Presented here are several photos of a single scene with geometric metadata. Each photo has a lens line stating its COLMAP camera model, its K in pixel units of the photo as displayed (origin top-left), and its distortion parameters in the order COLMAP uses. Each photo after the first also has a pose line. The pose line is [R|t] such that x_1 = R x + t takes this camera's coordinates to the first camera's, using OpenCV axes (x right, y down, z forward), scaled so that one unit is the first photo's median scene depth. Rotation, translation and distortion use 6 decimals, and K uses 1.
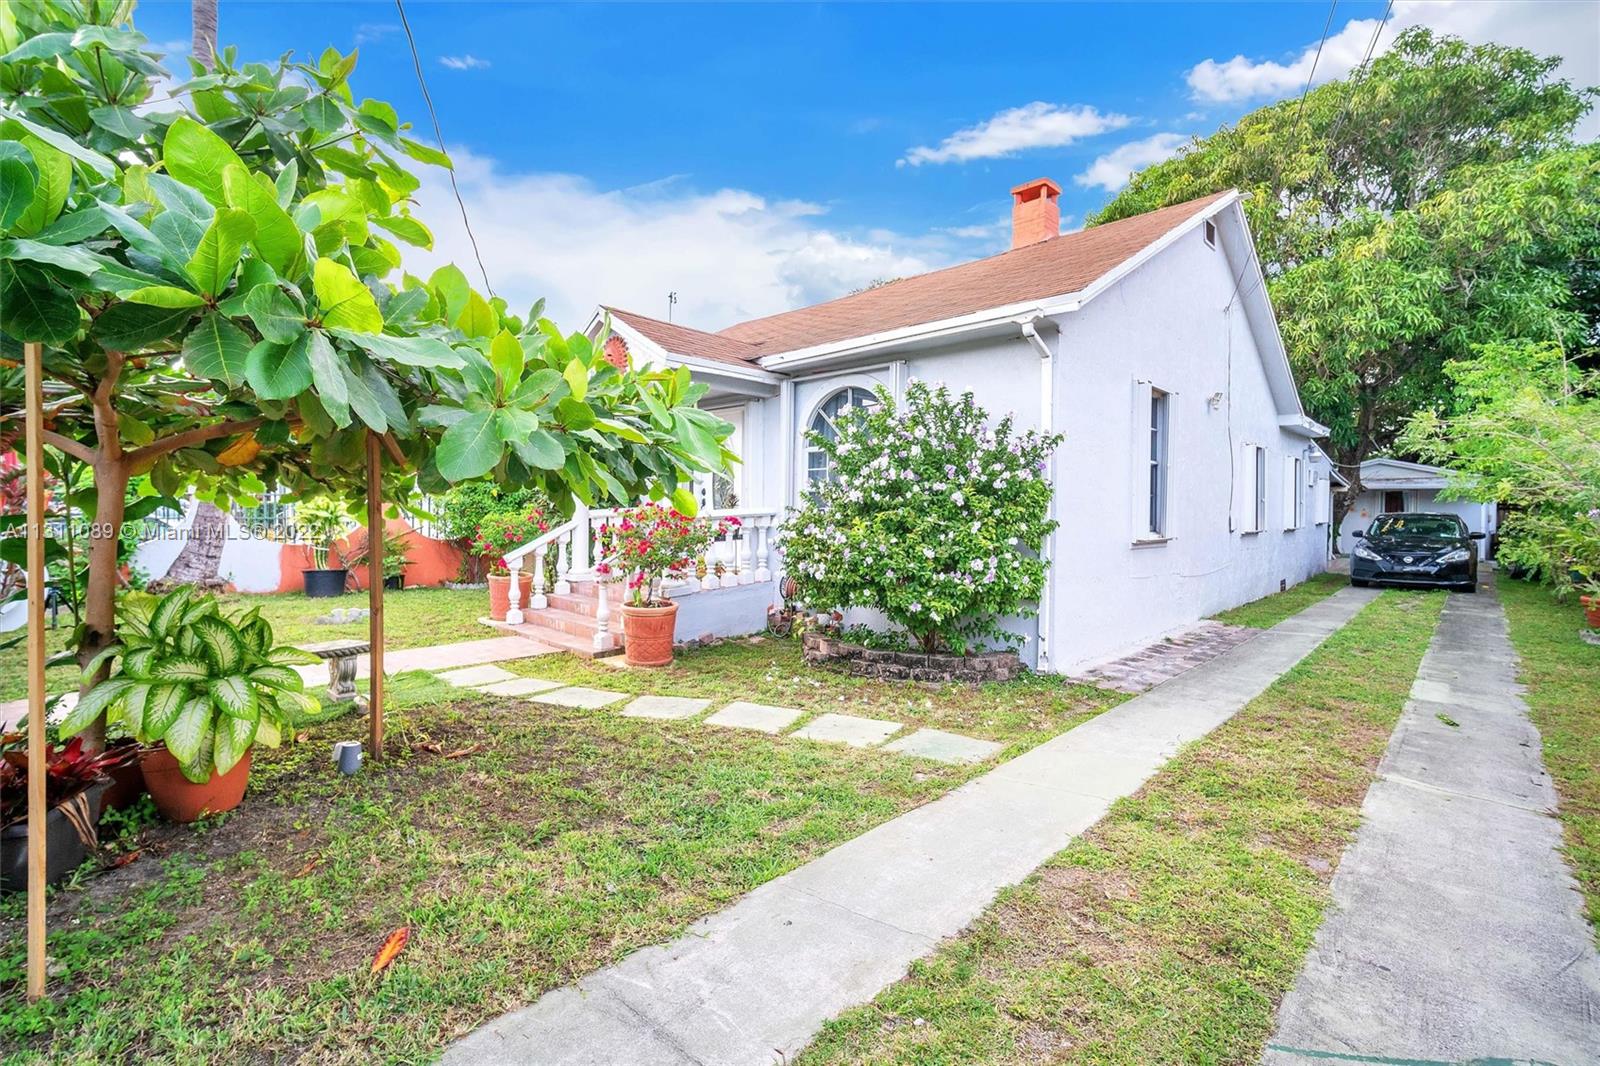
lens RADIAL K [[701.0, 0, 793.8], [0, 701.0, 523.3], [0, 0, 1]] dist [-0.002285, 0.000236]
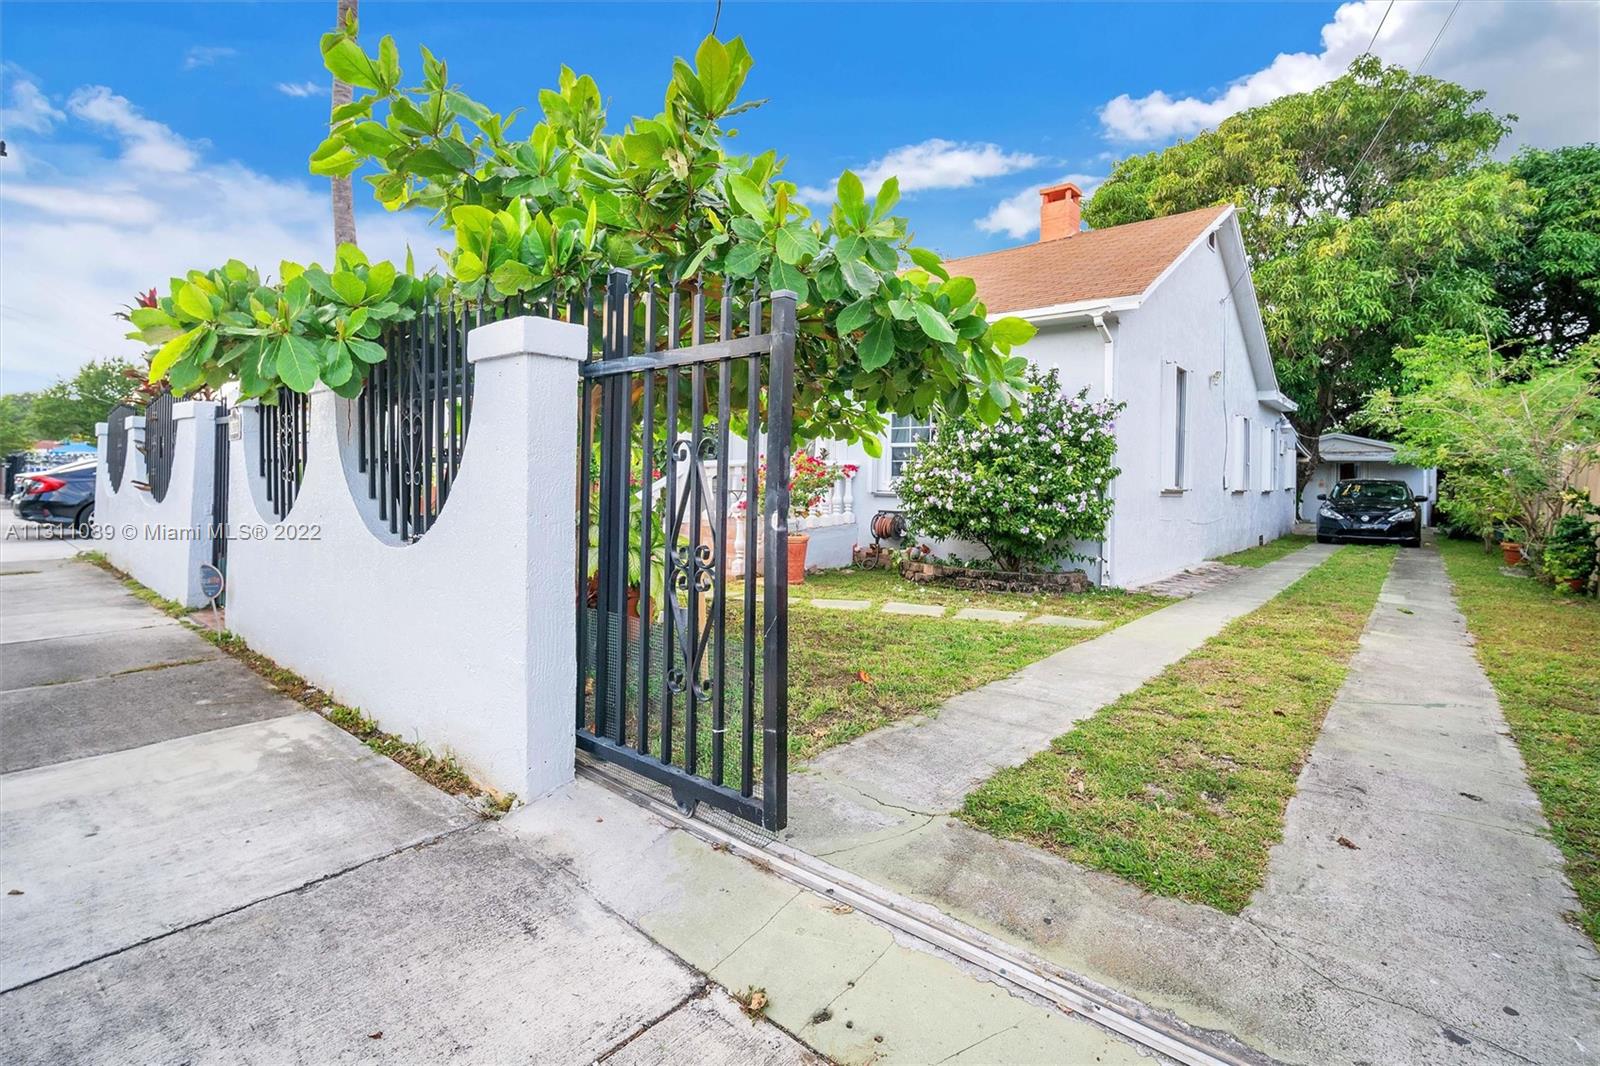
lens RADIAL K [[728.0, 0, 799.8], [0, 728.0, 479.3], [0, 0, 1]] dist [-0.003071, -0.000525]
pose [[0.997618, 0.012544, 0.067825, -0.134408], [-0.011222, 0.999740, -0.019841, 0.021945], [-0.068056, 0.019032, 0.997500, -0.133039]]
